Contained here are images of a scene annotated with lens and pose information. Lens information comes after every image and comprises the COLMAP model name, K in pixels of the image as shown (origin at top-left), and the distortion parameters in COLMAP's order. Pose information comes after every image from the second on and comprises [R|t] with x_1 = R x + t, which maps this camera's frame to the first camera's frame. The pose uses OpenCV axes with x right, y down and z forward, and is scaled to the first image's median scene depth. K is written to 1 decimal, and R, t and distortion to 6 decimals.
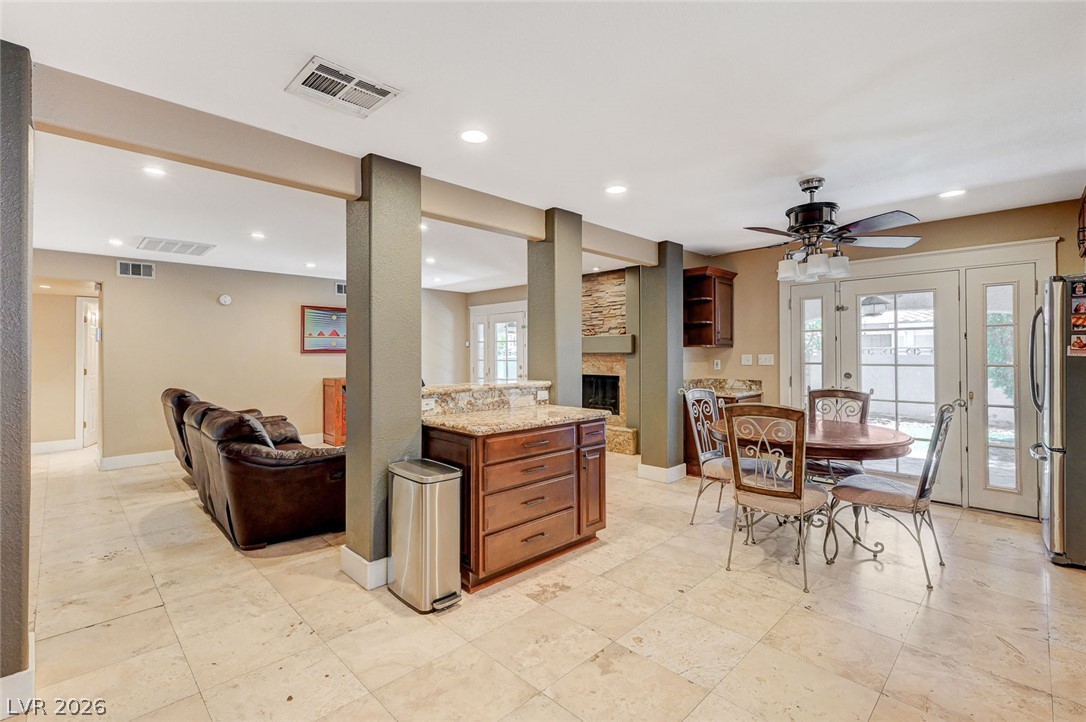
lens RADIAL K [[485.8, 0, 547.7], [0, 485.8, 351.0], [0, 0, 1]] dist [0.009925, -0.000524]
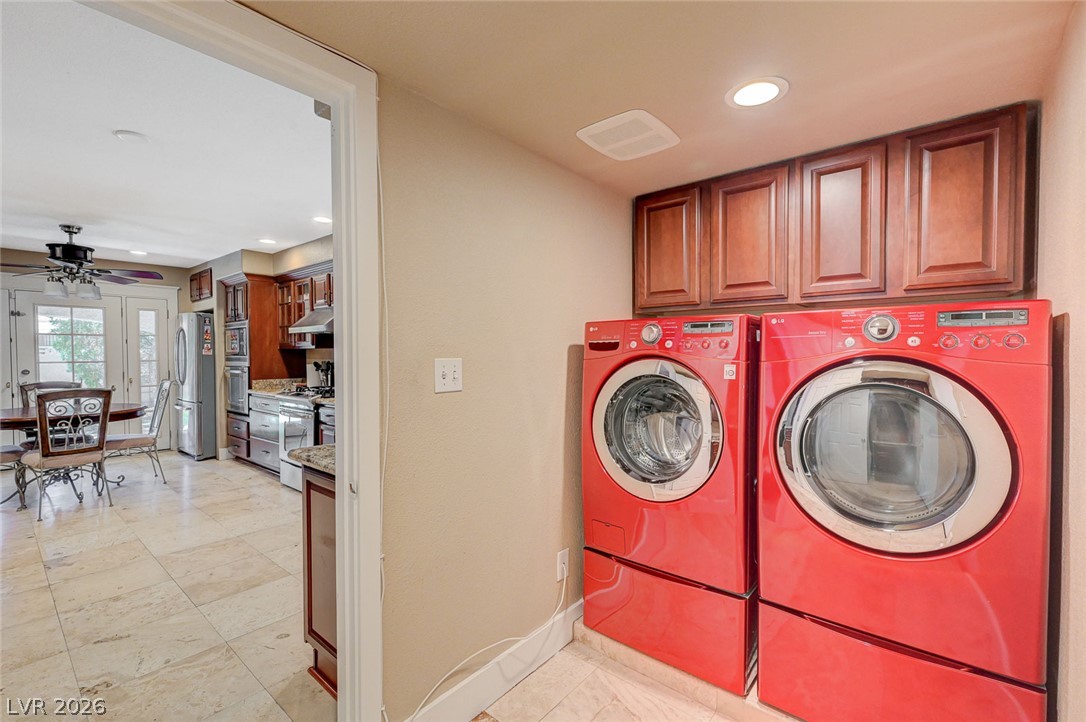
lens RADIAL K [[481.3, 0, 550.3], [0, 481.3, 363.4], [0, 0, 1]] dist [-0.000725, 0.001141]
pose [[-0.081512, -0.023014, 0.996407, -0.969737], [-0.005549, 0.999728, 0.022636, -0.005685], [-0.996657, -0.003684, -0.081618, -0.237304]]
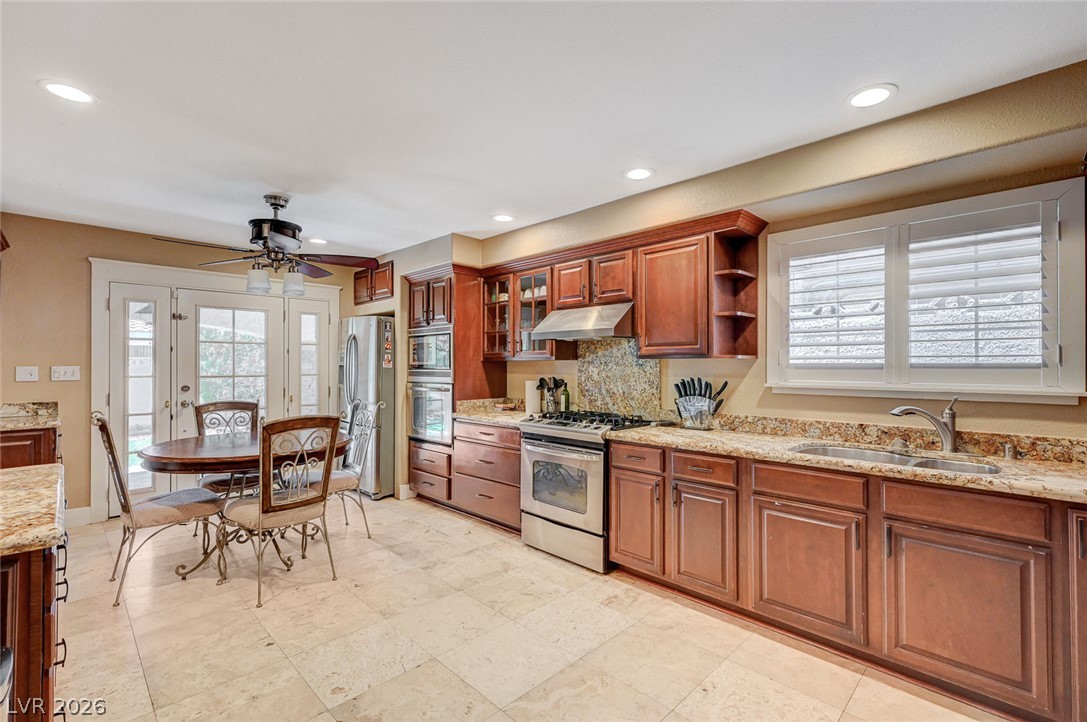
lens RADIAL K [[486.2, 0, 542.4], [0, 486.2, 363.9], [0, 0, 1]] dist [0.009925, -0.000524]
pose [[0.005939, 0.004582, 0.999972, -0.512297], [-0.009276, 0.999947, -0.004526, 0.000622], [-0.999939, -0.009249, 0.005982, 0.458136]]
